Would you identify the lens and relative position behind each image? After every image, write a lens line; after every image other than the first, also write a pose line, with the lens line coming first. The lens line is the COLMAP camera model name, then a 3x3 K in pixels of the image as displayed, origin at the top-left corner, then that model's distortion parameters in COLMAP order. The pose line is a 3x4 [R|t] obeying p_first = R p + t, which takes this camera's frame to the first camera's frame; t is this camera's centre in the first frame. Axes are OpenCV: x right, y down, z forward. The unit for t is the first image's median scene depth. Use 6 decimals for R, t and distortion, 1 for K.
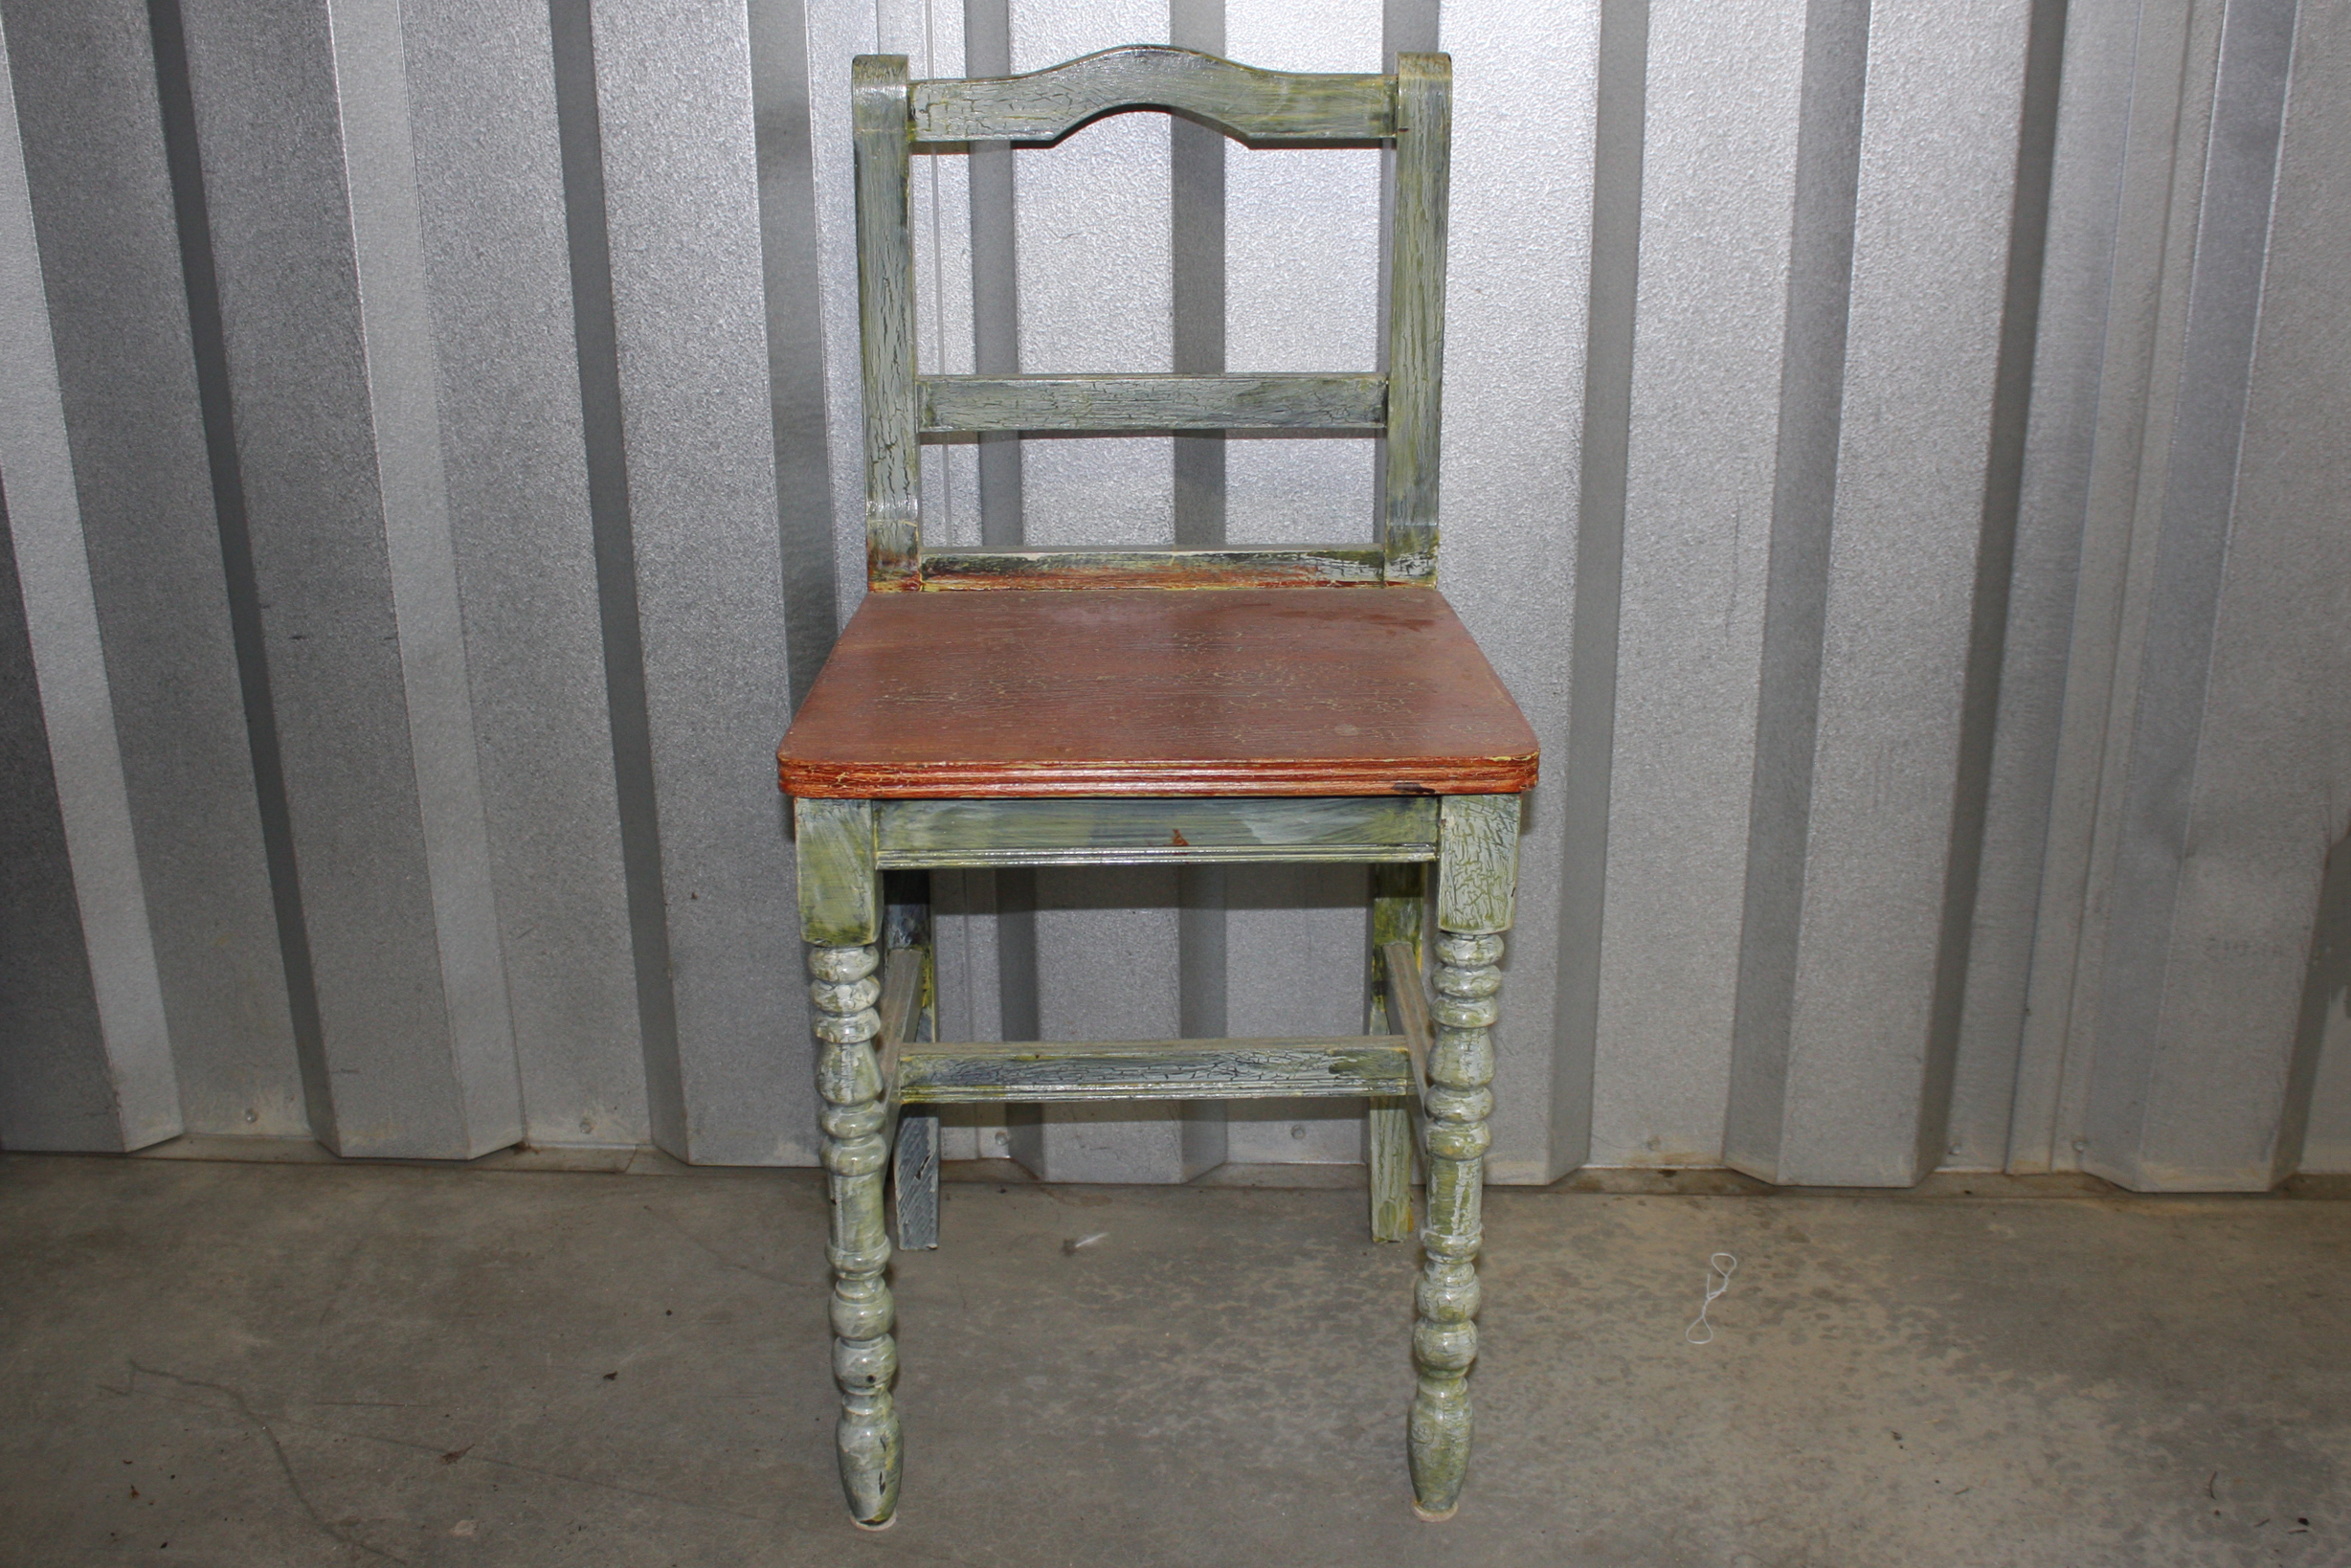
lens RADIAL K [[2499.3, 0, 1197.6], [0, 2499.3, 843.6], [0, 0, 1]] dist [-0.150411, 0.147810]
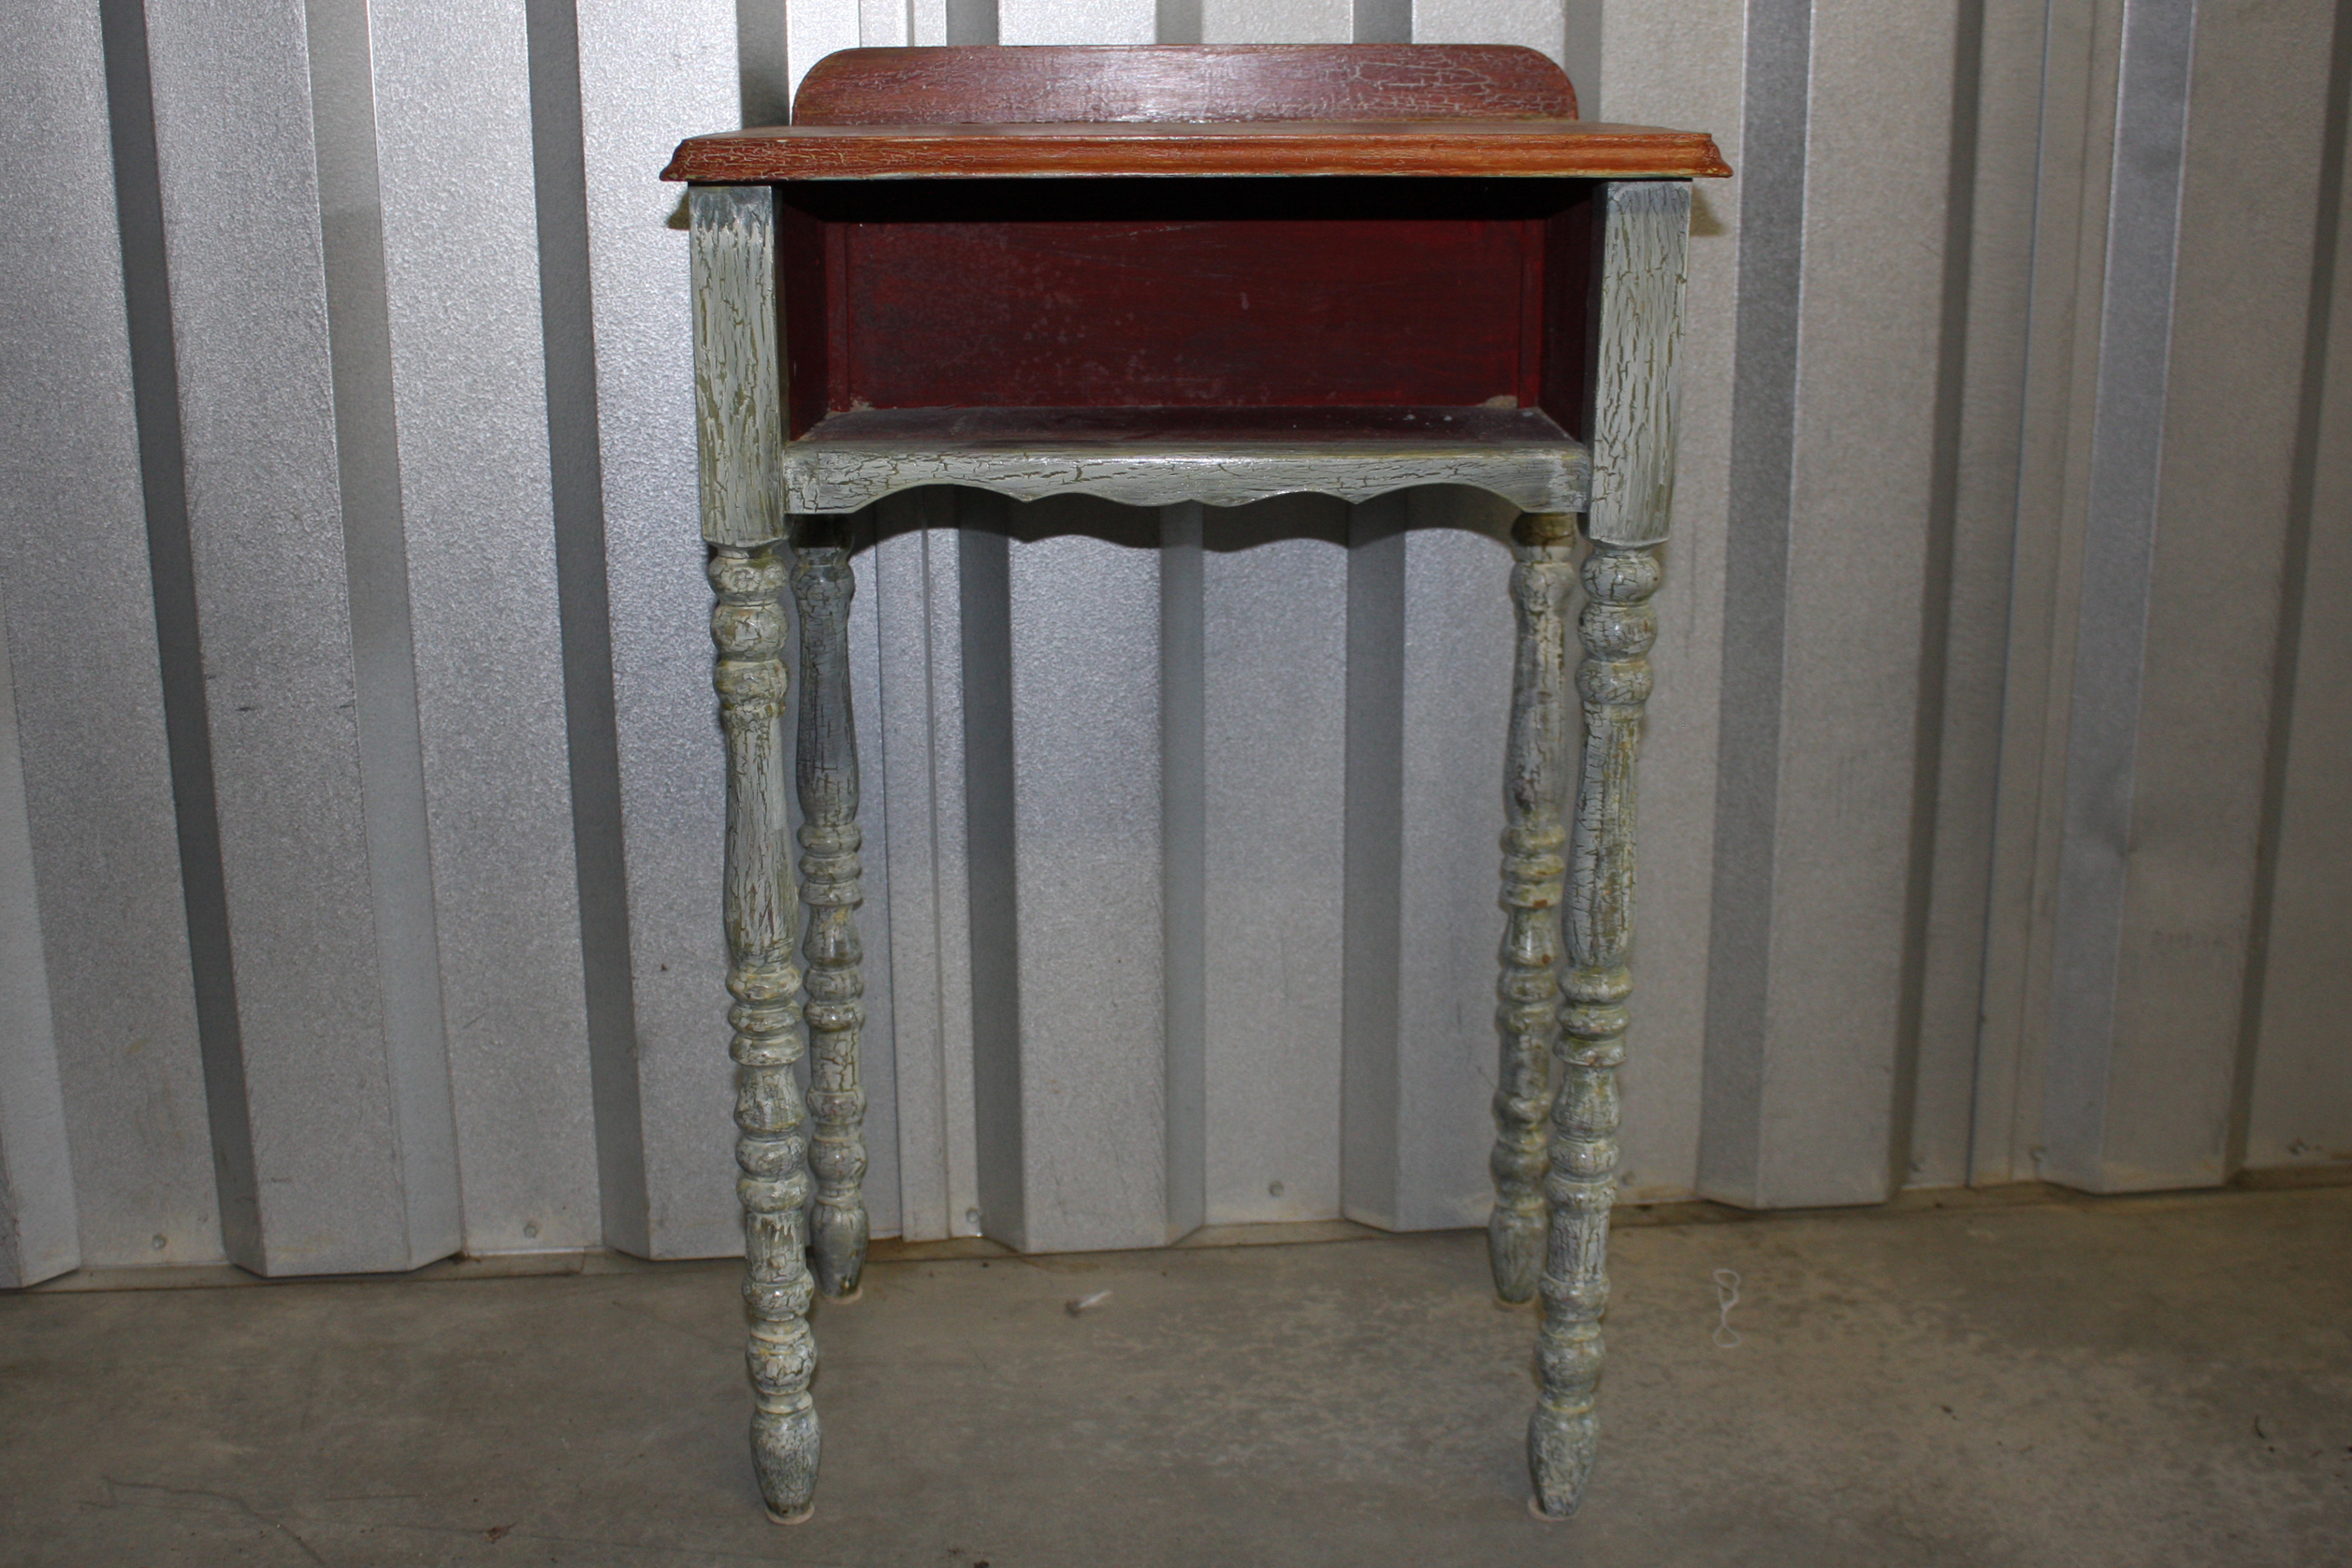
lens RADIAL K [[2722.6, 0, 1076.0], [0, 2722.6, 825.3], [0, 0, 1]] dist [-0.139726, 0.170186]
pose [[0.991584, -0.042148, 0.122412, -0.183761], [0.055379, 0.992739, -0.106778, 0.094332], [-0.117023, 0.112658, 0.986719, -0.067985]]
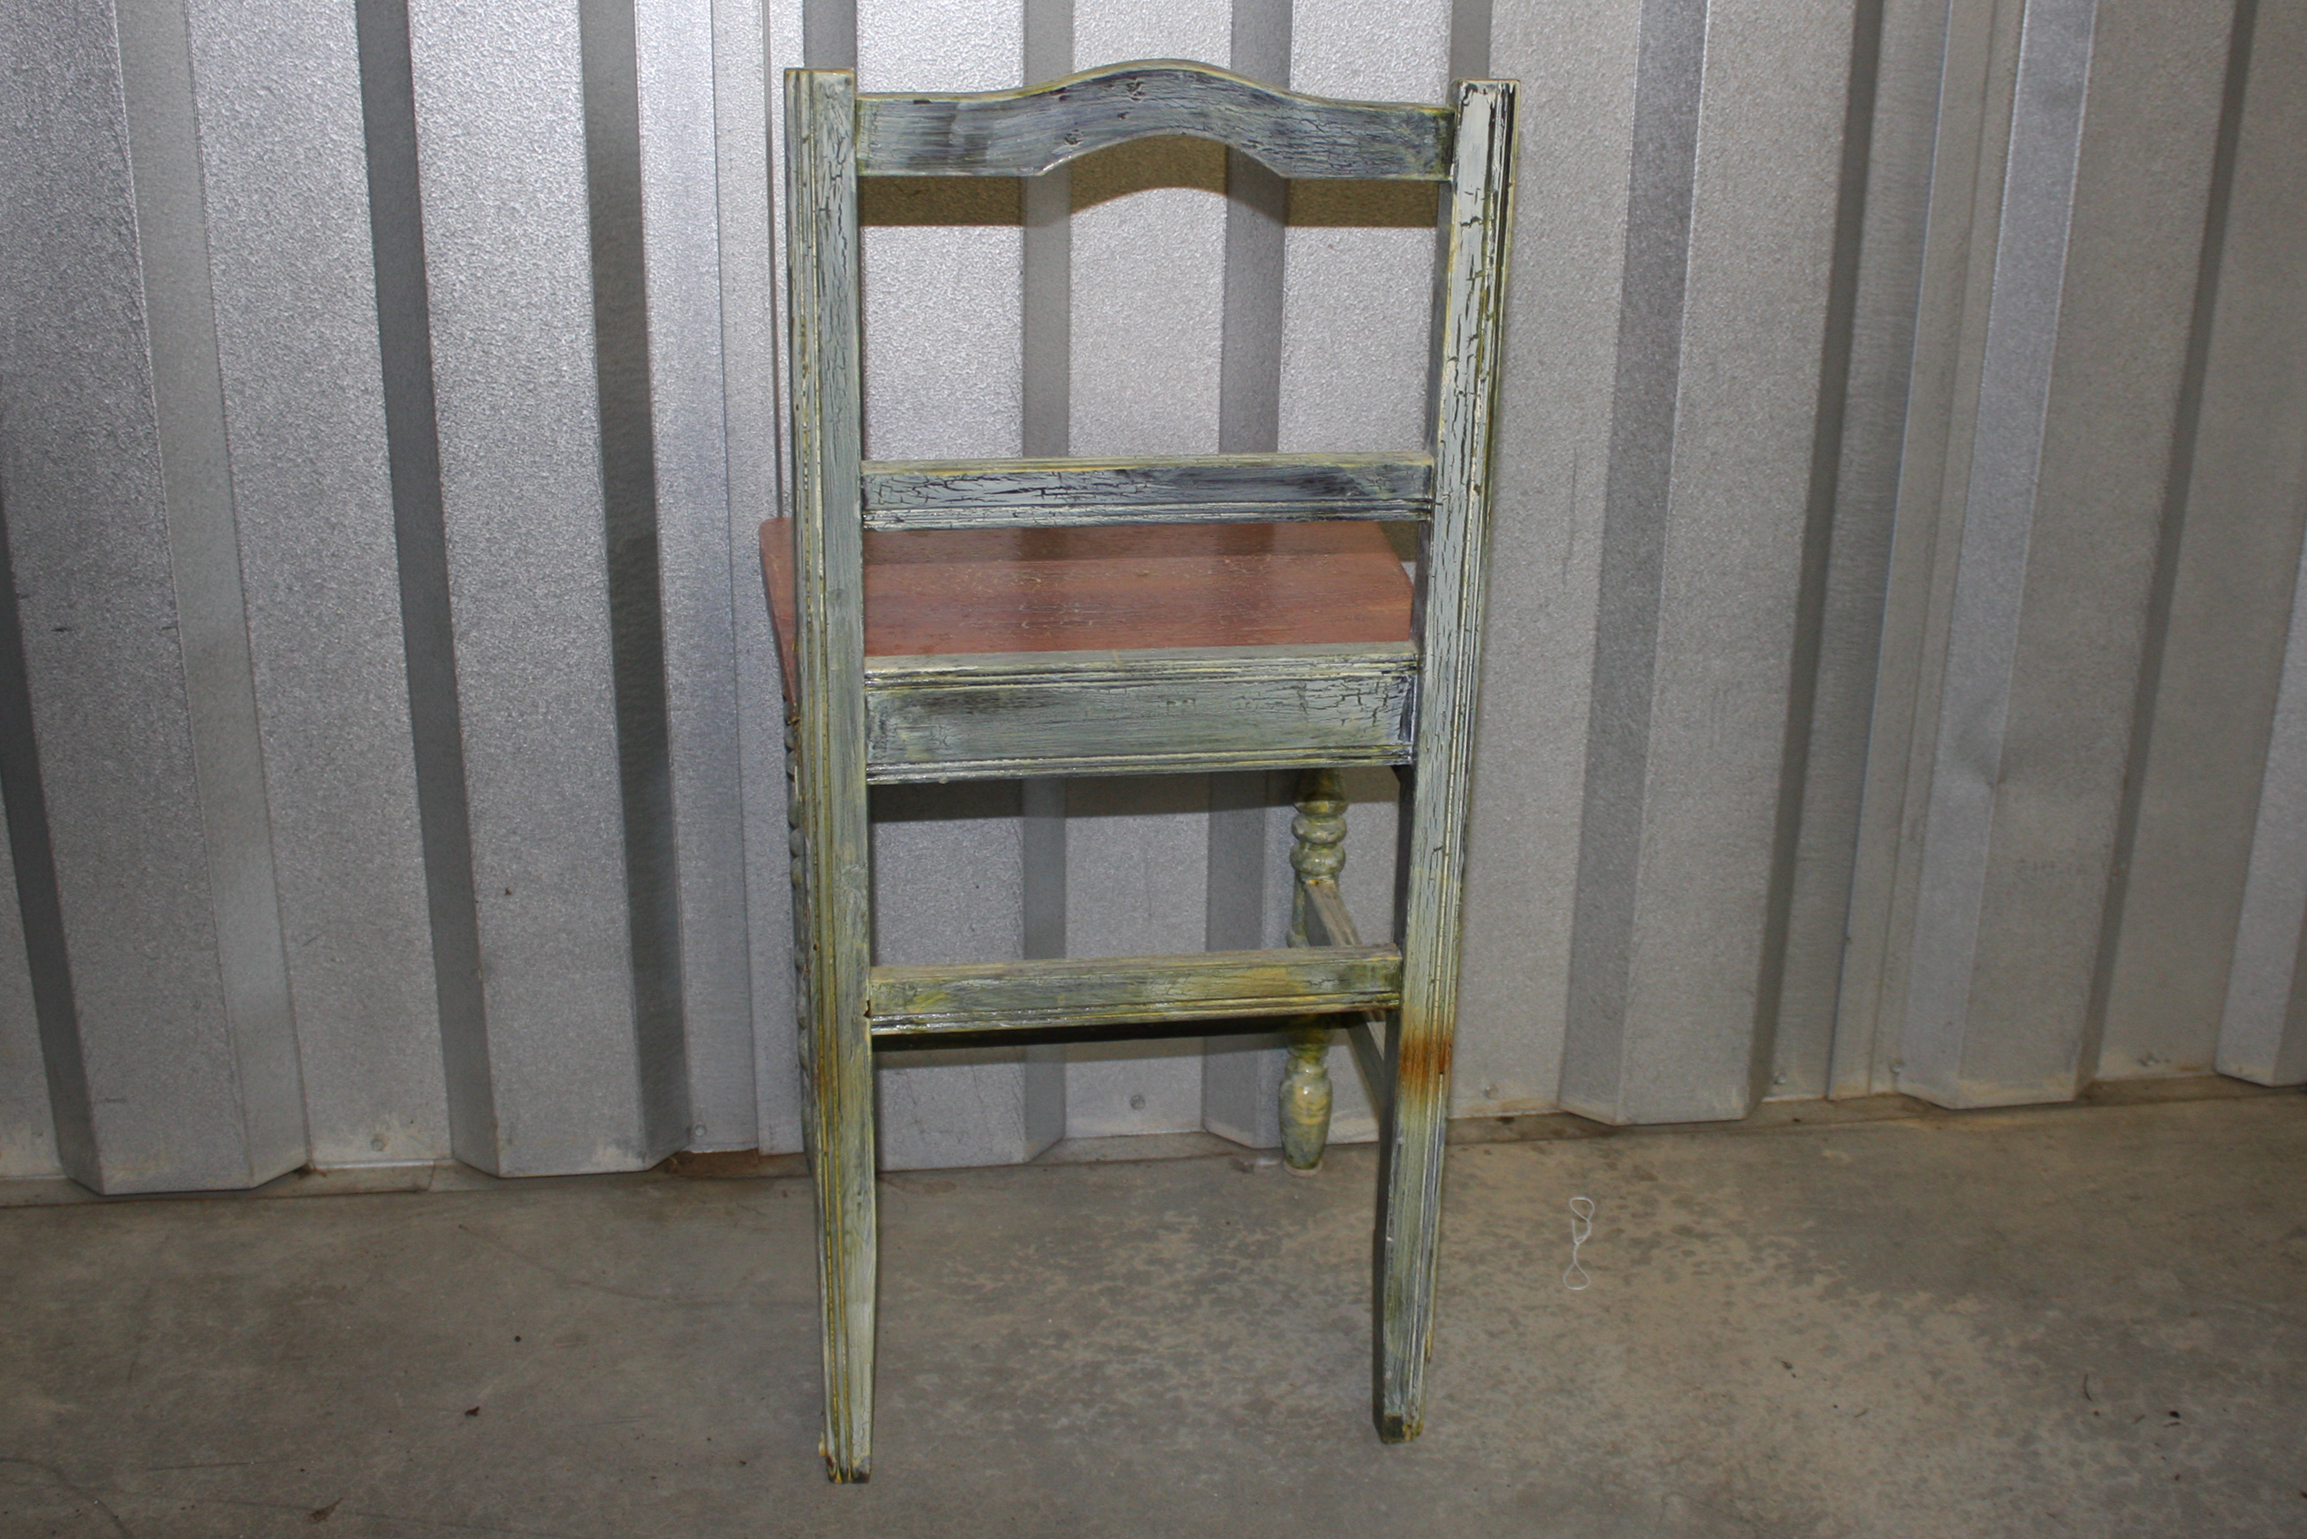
lens RADIAL K [[2649.6, 0, 1217.9], [0, 2649.6, 743.8], [0, 0, 1]] dist [-0.150926, 0.164351]
pose [[0.980839, -0.039244, 0.190828, -0.136154], [0.041133, 0.999136, -0.005947, -0.019103], [-0.190430, 0.013682, 0.981605, -0.024456]]
